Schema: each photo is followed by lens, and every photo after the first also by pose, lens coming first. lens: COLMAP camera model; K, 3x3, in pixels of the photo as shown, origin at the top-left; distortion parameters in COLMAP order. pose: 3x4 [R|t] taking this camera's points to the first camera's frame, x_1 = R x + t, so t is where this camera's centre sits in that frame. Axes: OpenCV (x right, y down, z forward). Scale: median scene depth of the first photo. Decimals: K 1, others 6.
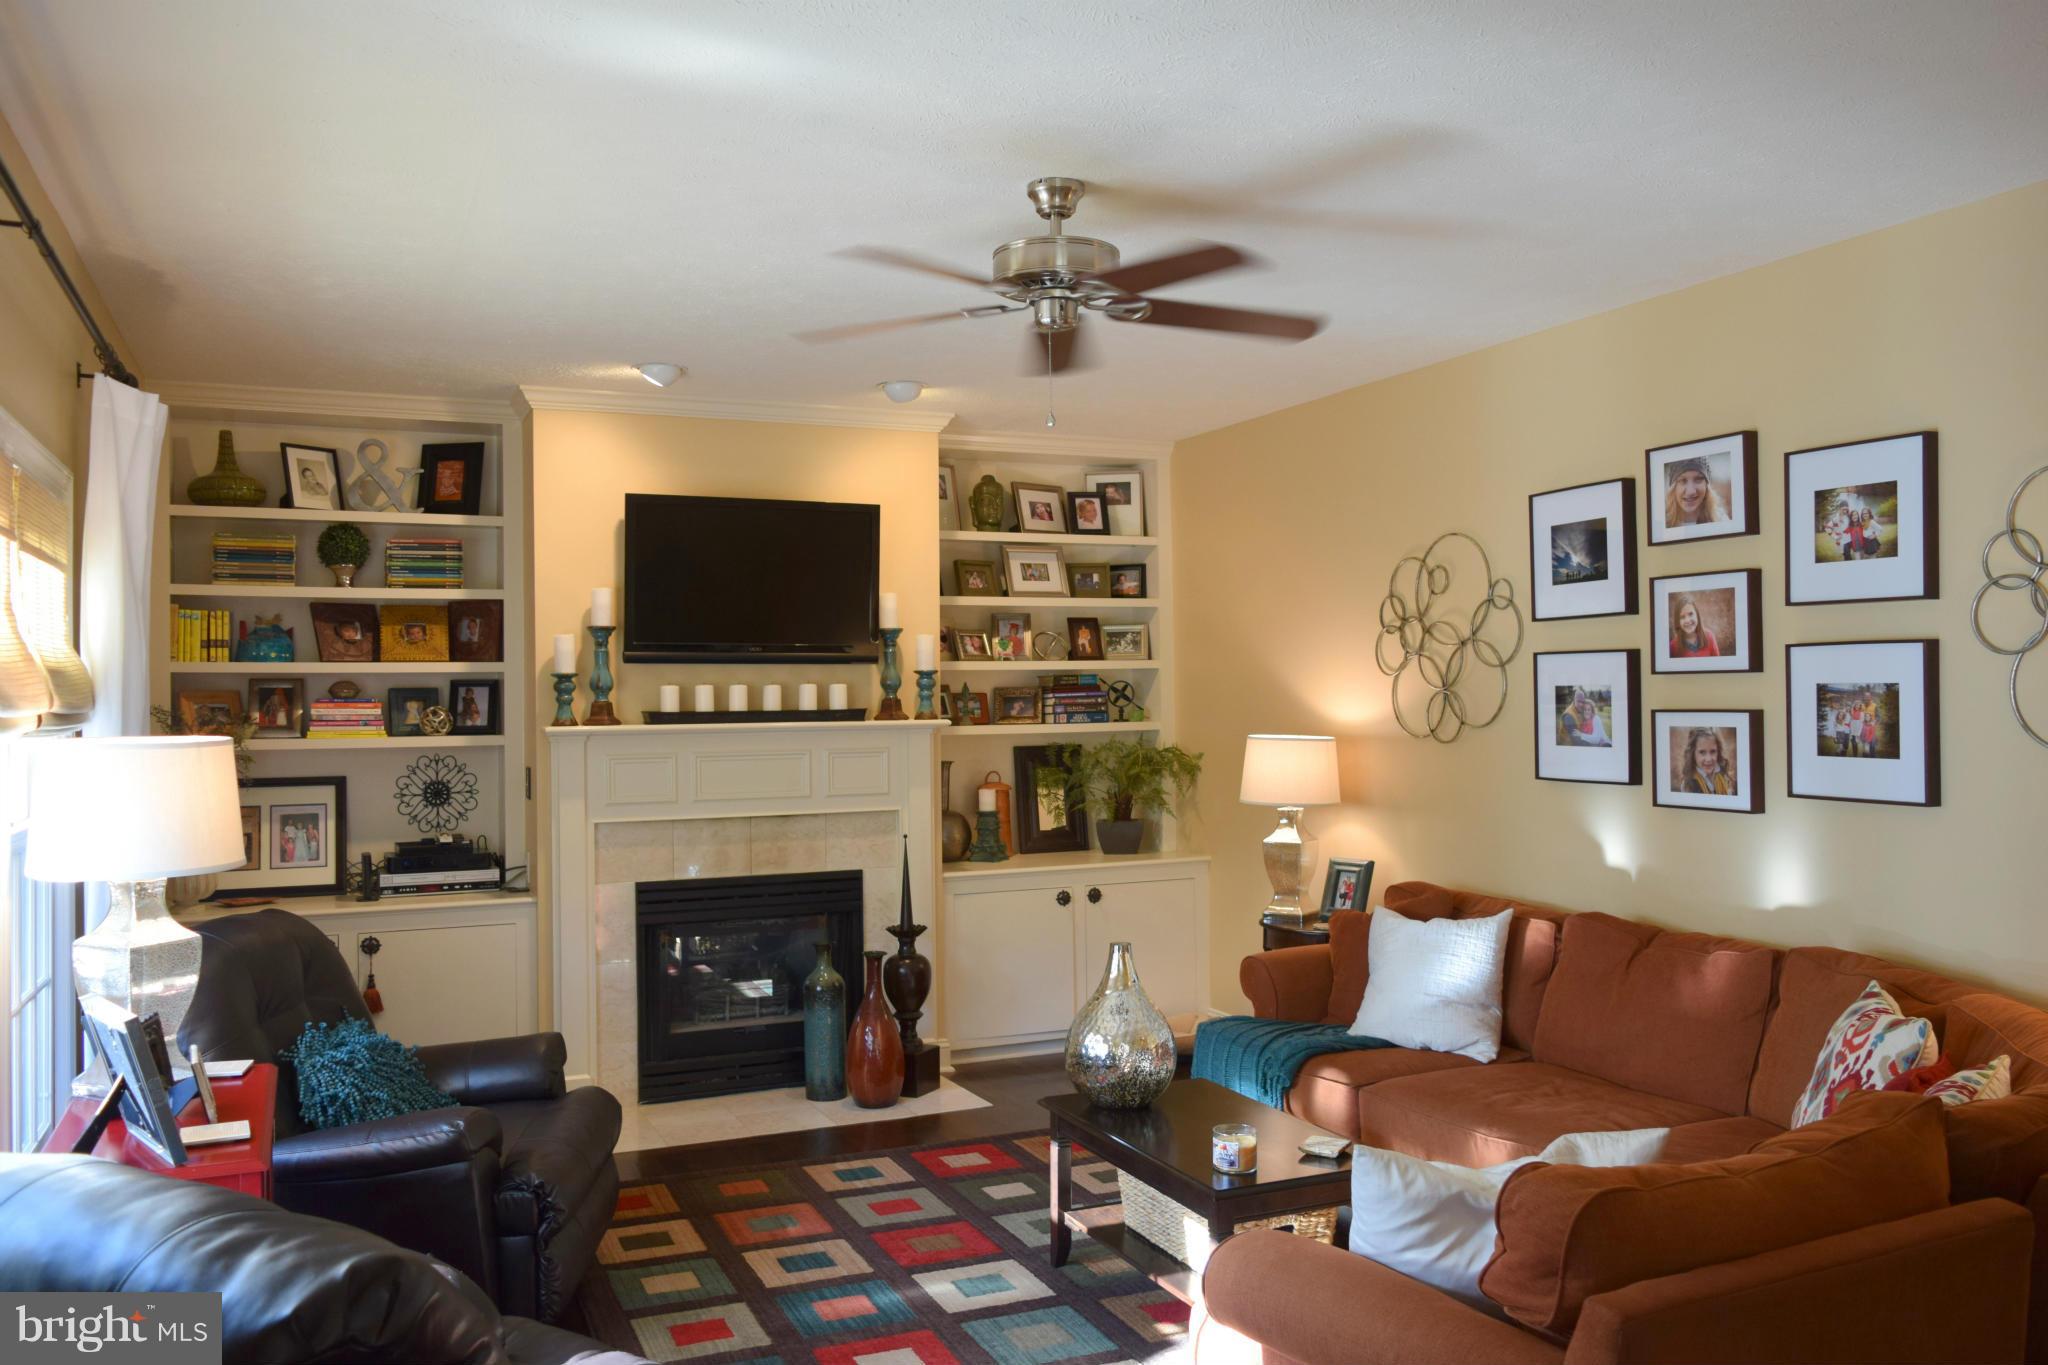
lens RADIAL K [[1592.3, 0, 1024.0], [0, 1592.3, 682.5], [0, 0, 1]] dist [-0.019006, 0.004756]
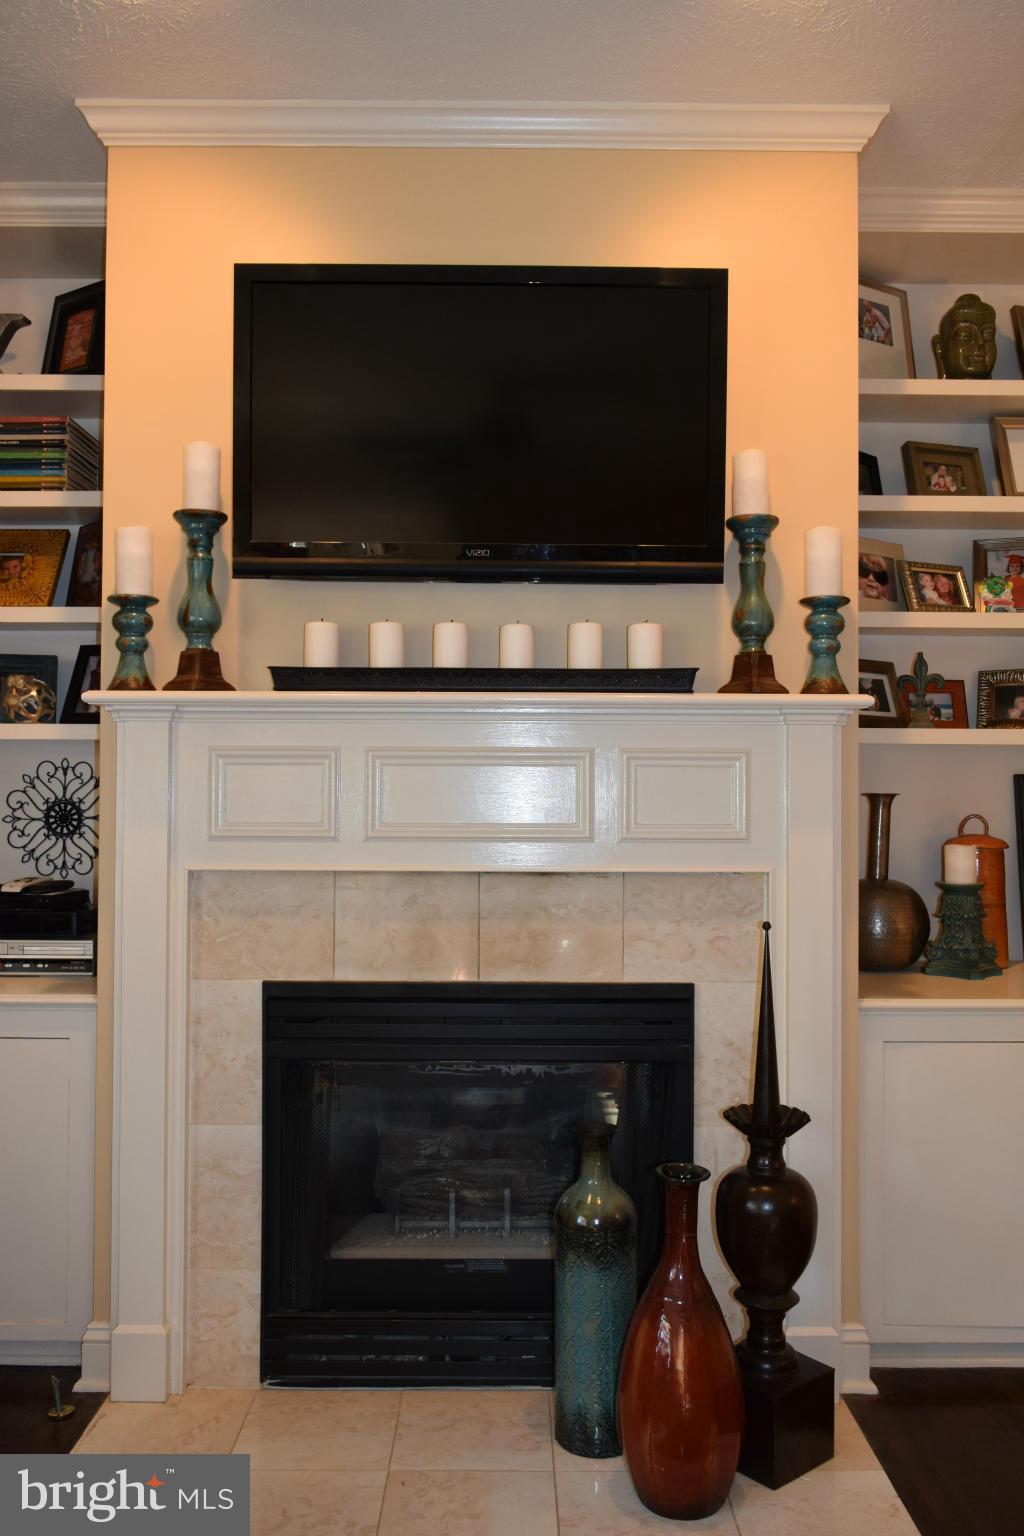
lens RADIAL K [[1194.3, 0, 512.0], [0, 1194.3, 768.0], [0, 0, 1]] dist [-0.019006, 0.004756]
pose [[0.916200, 0.005572, -0.400682, -0.000265], [-0.012675, 0.999806, -0.015079, 0.055865], [0.400520, 0.018894, 0.916093, 0.640111]]
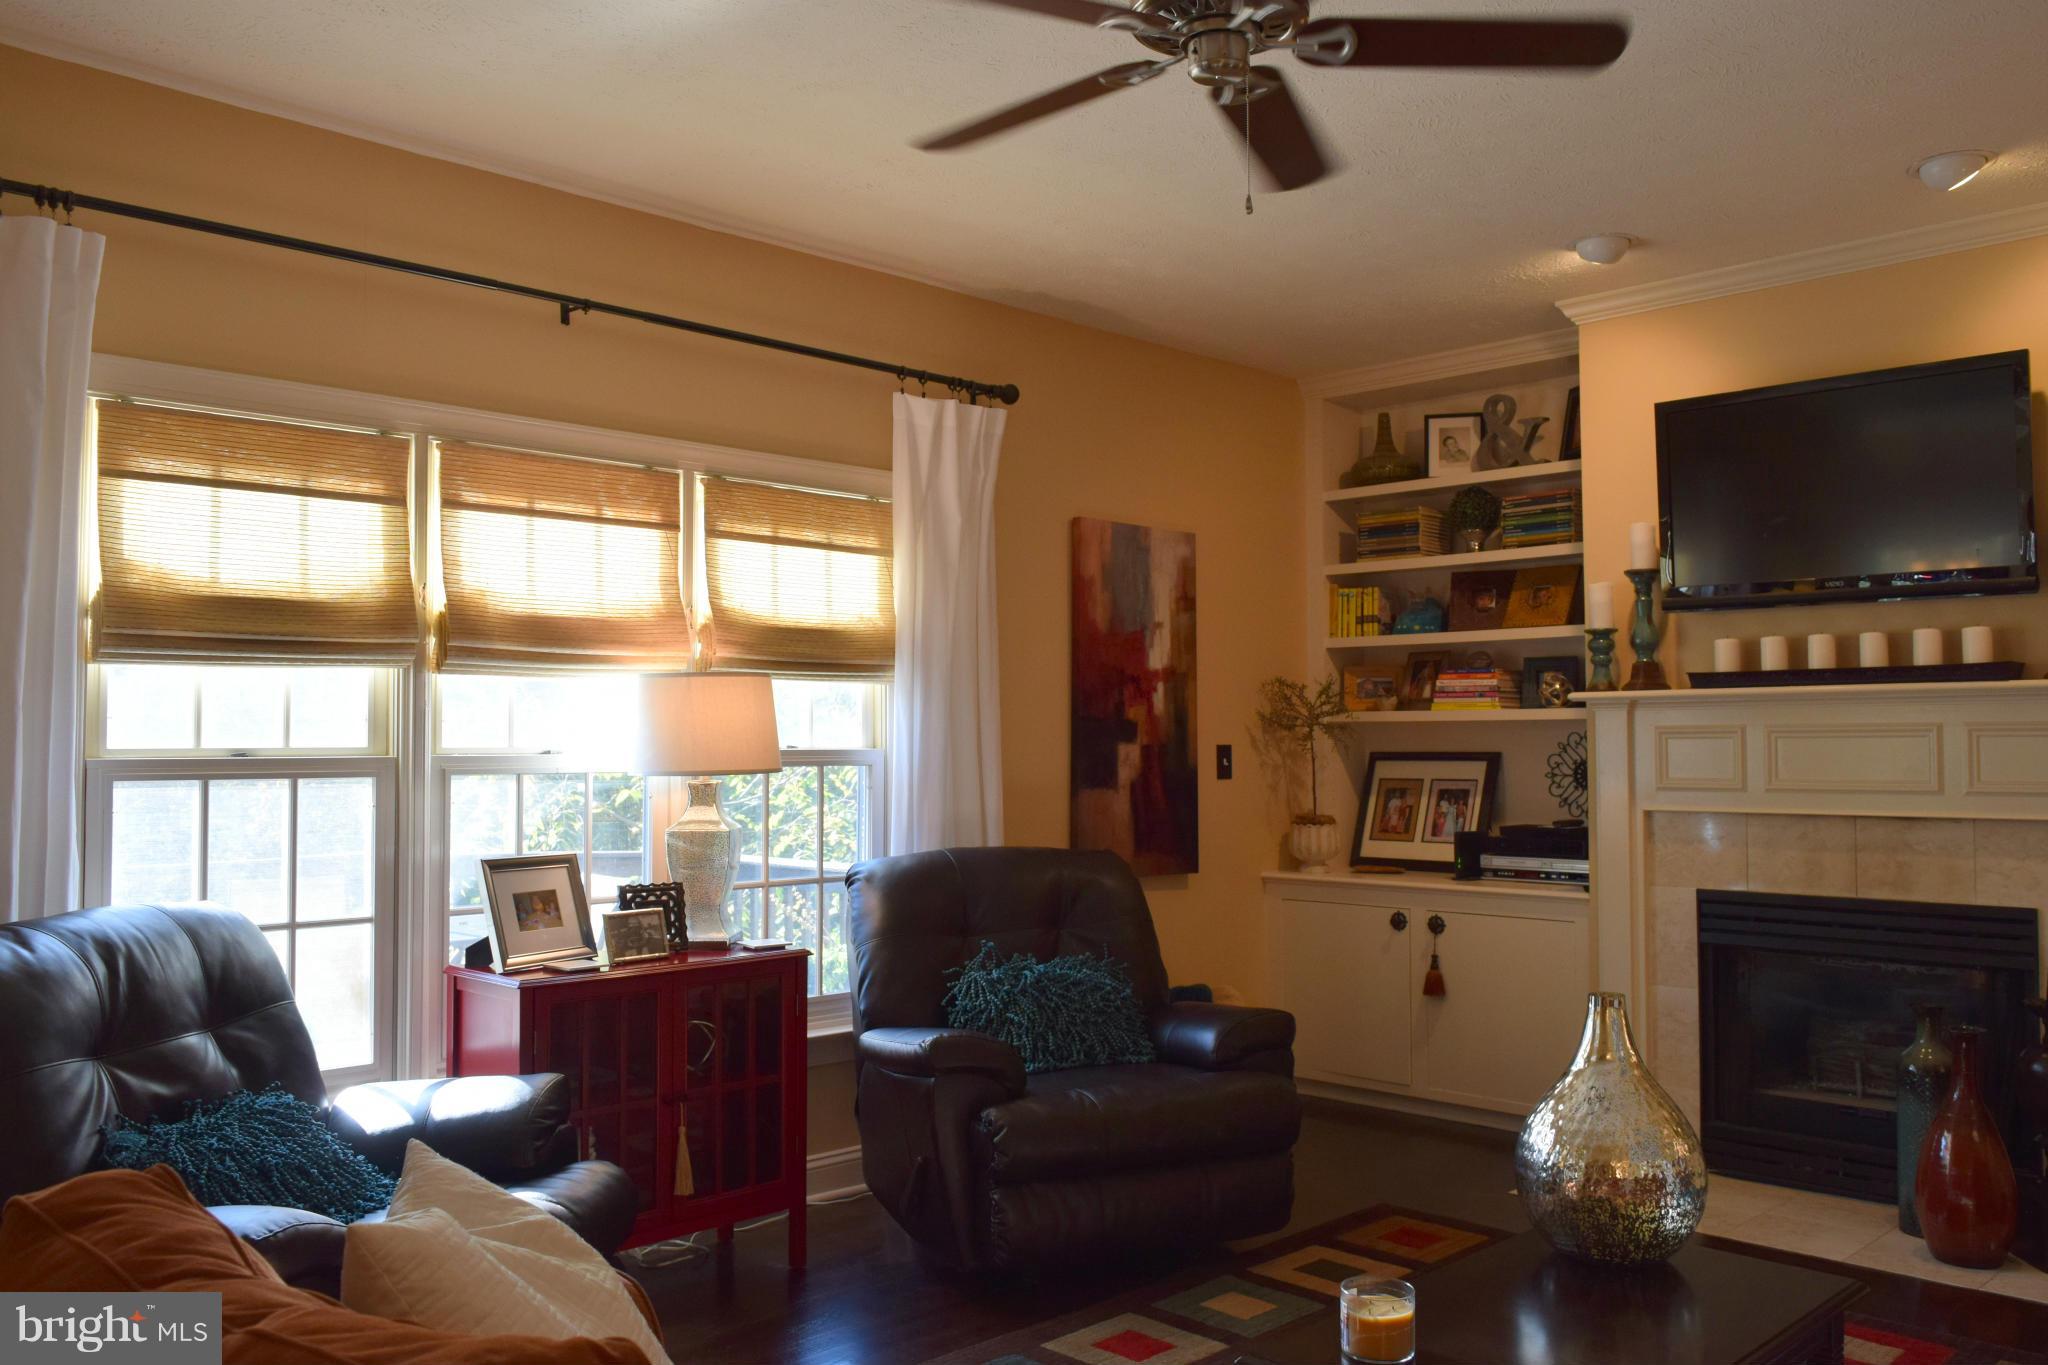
lens RADIAL K [[1637.0, 0, 1024.0], [0, 1637.0, 682.5], [0, 0, 1]] dist [-0.009008, -0.010032]
pose [[0.359130, -0.025767, -0.932932, 0.388951], [0.004798, 0.999657, -0.025763, 0.041404], [0.933275, 0.004776, 0.359130, 0.384770]]
